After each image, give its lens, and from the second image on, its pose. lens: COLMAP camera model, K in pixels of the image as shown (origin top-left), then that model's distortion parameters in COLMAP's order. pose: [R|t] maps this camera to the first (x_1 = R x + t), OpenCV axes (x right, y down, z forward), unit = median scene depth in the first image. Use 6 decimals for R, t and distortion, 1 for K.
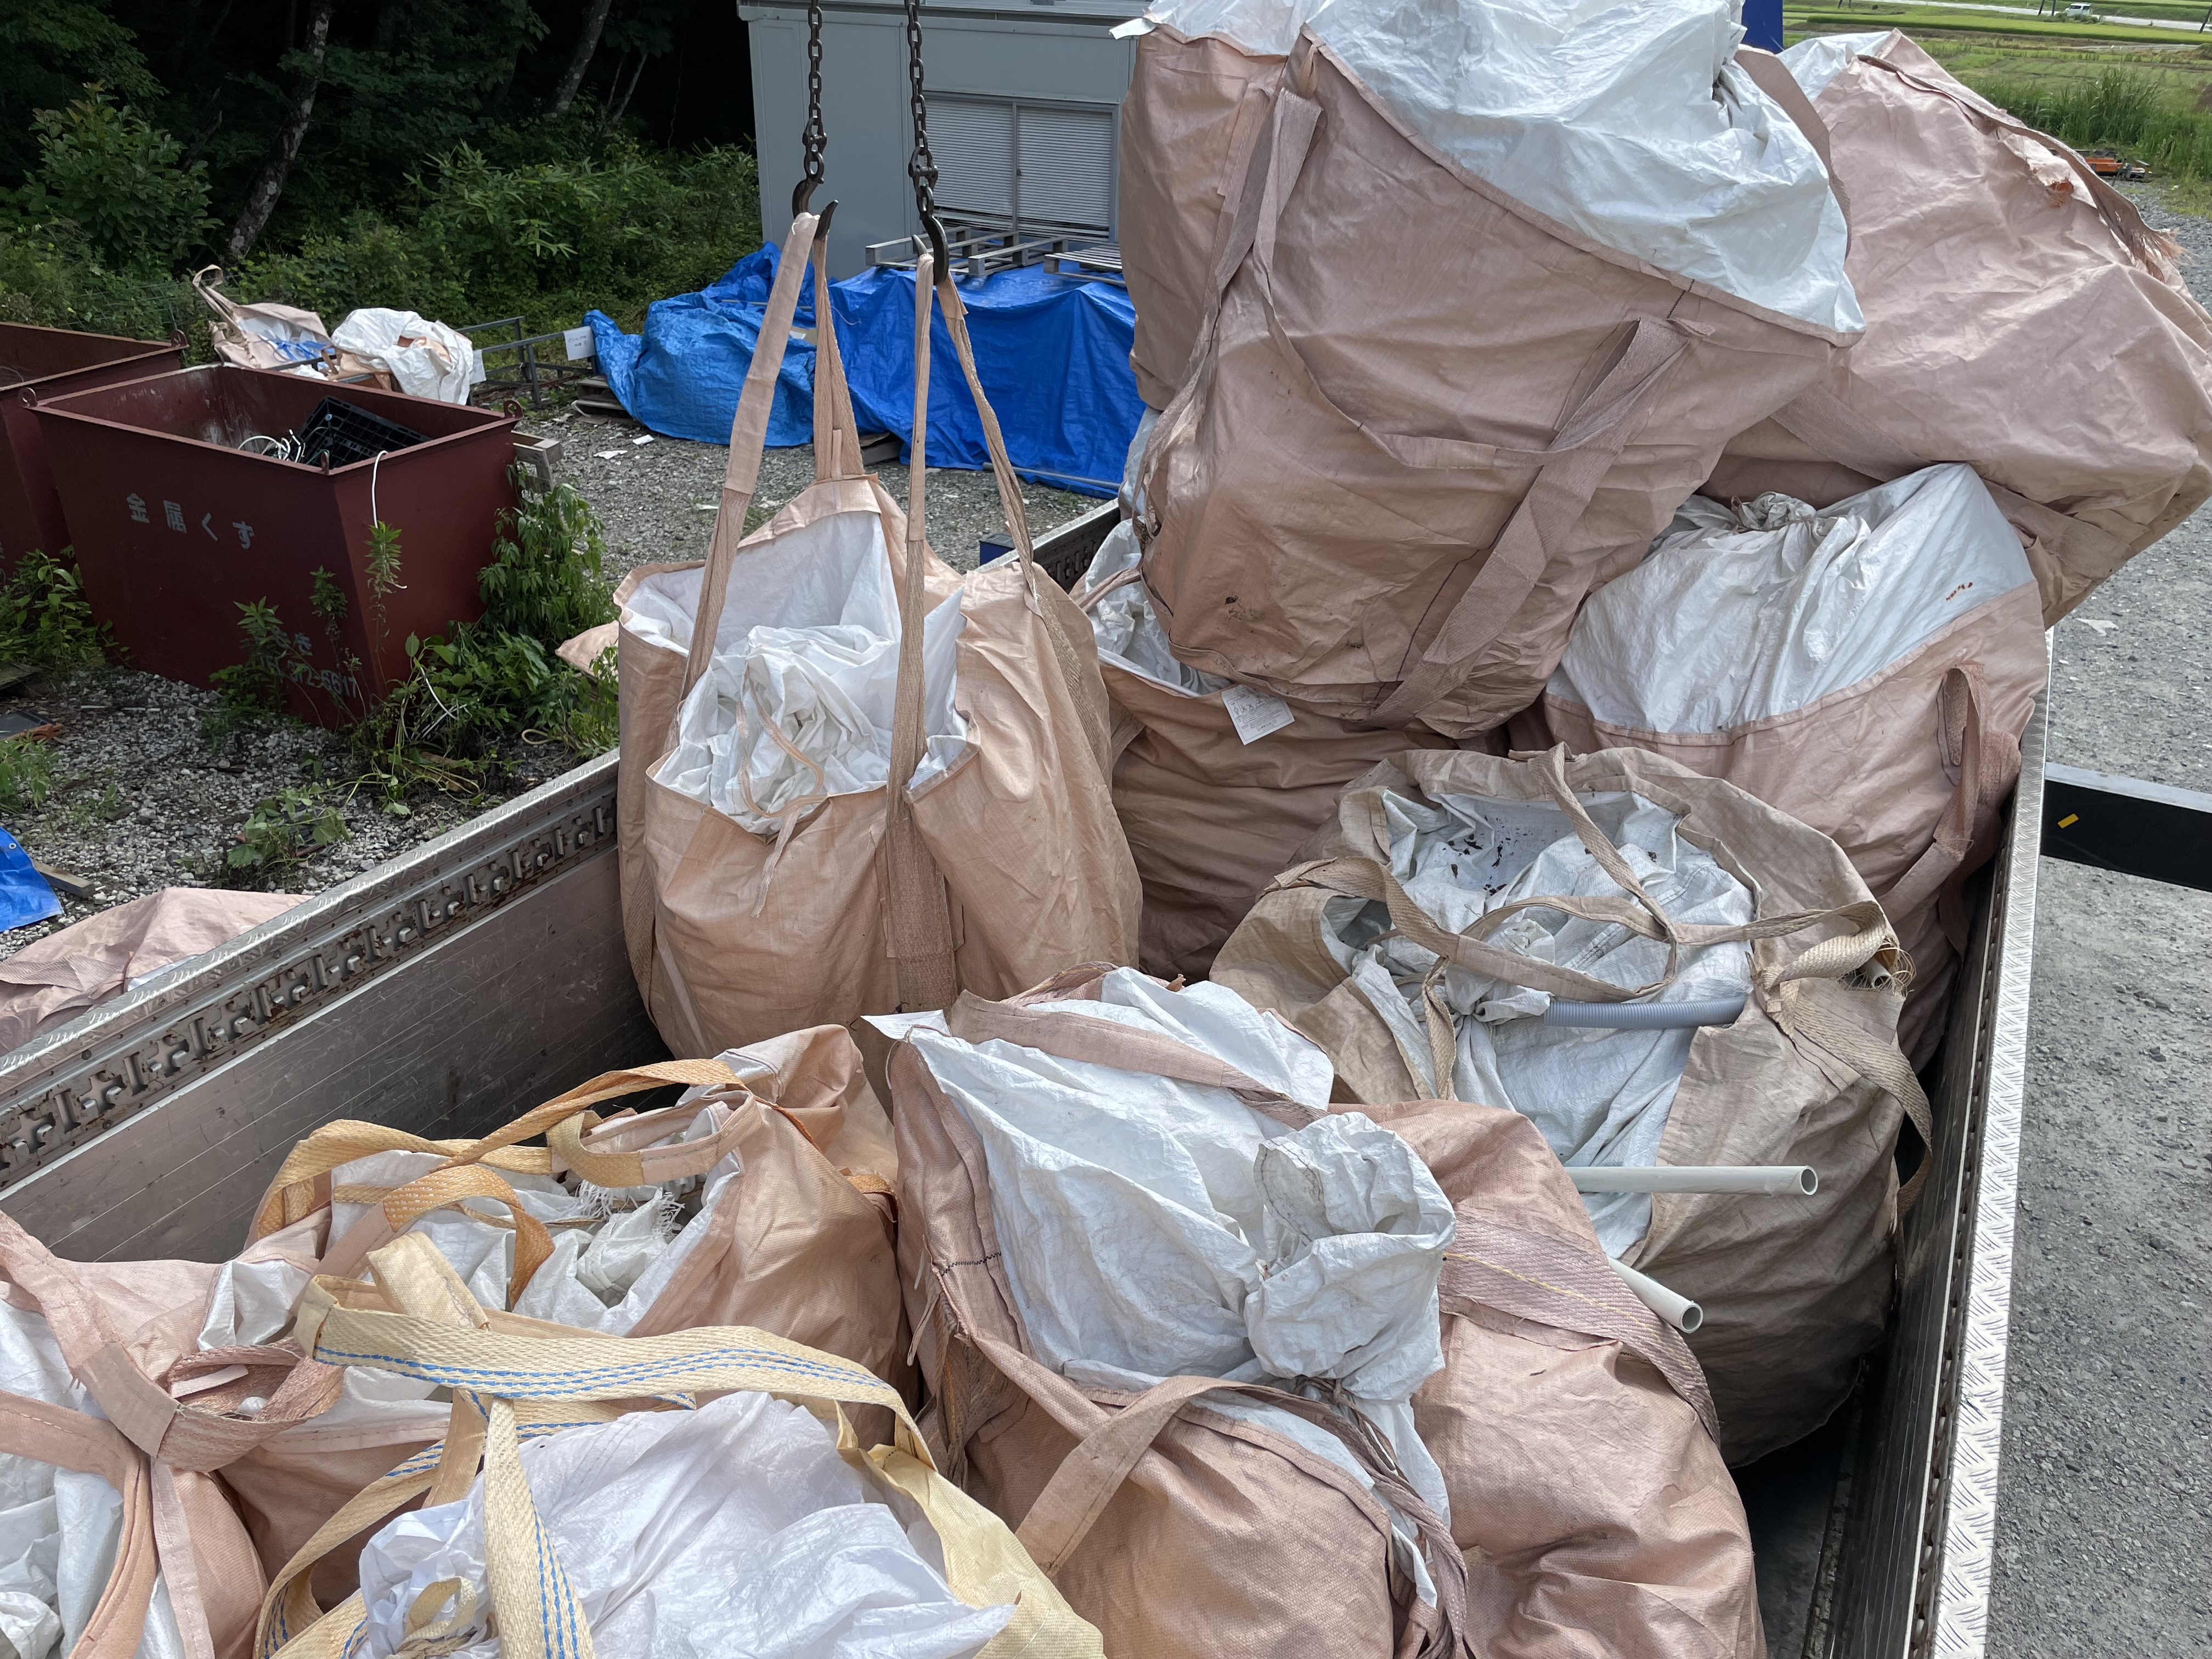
lens RADIAL K [[1658.2, 0, 1113.9], [0, 1658.2, 789.2], [0, 0, 1]] dist [0.071342, -0.113317]
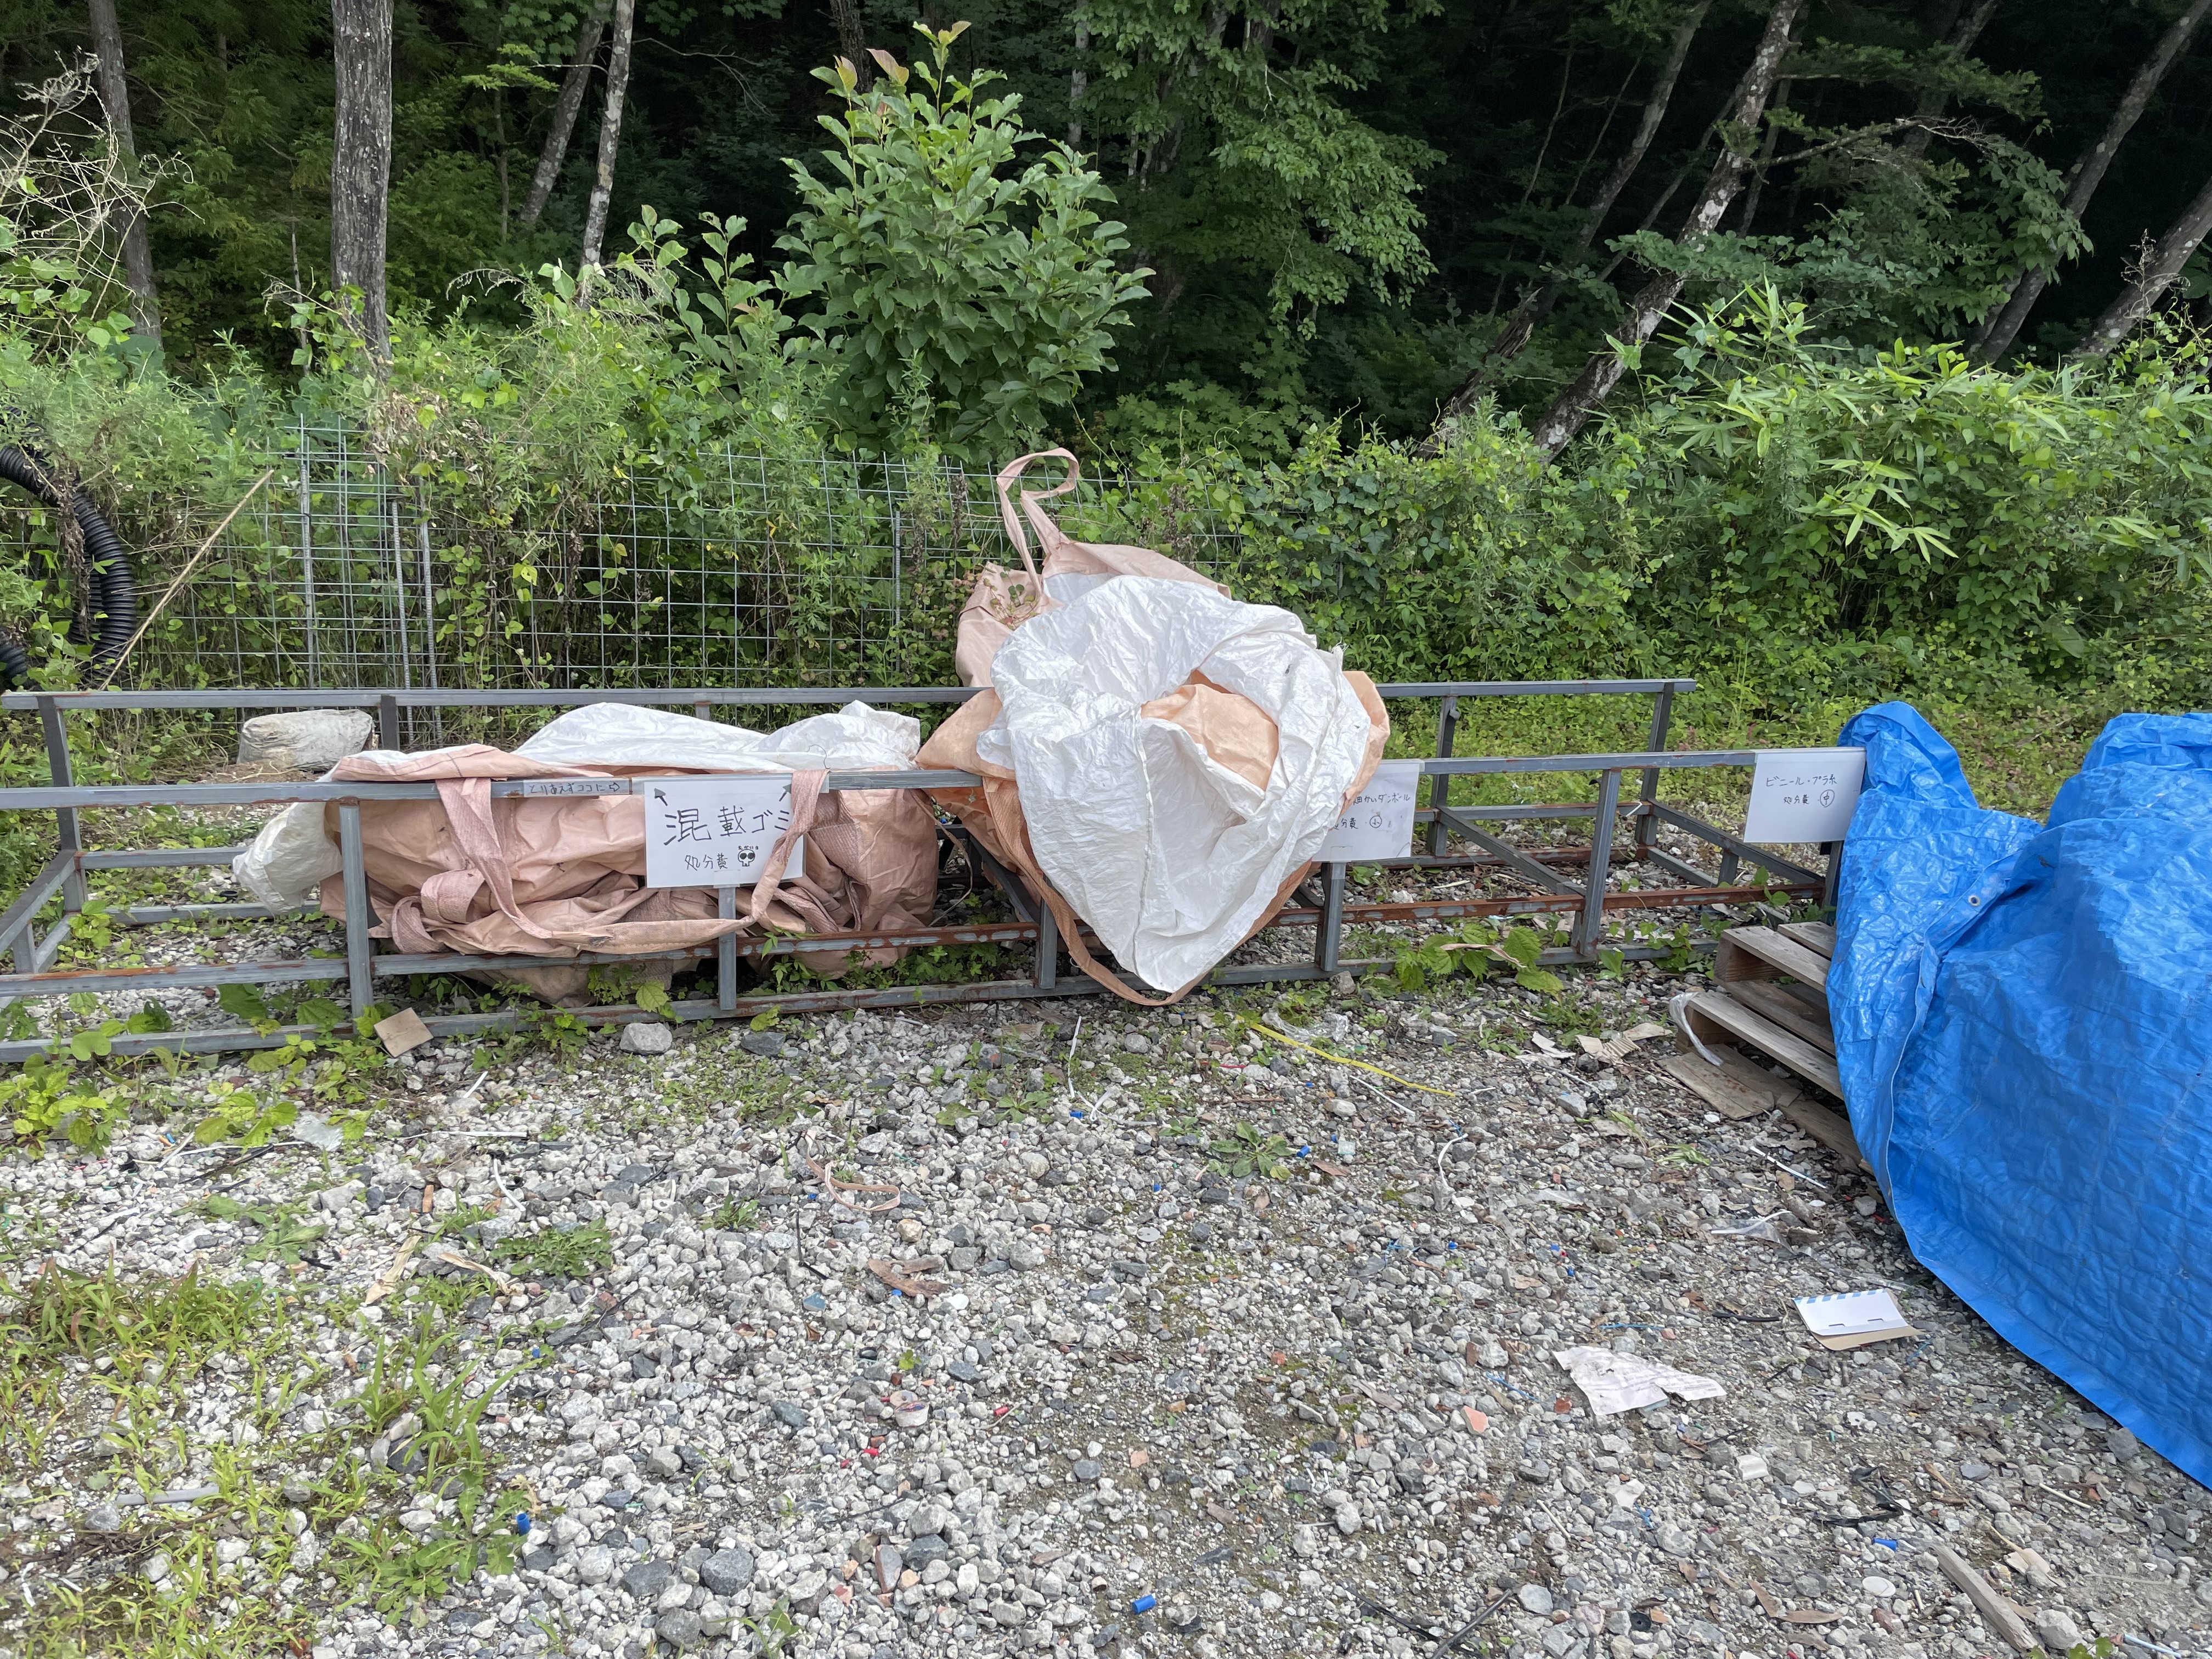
lens RADIAL K [[1641.9, 0, 1106.0], [0, 1641.9, 829.5], [0, 0, 1]] dist [0.096305, -0.108549]
pose [[0.680072, 0.248019, -0.689919, -0.200568], [-0.358859, 0.933213, -0.018256, -0.214806], [0.639314, 0.259999, 0.723656, 0.718818]]
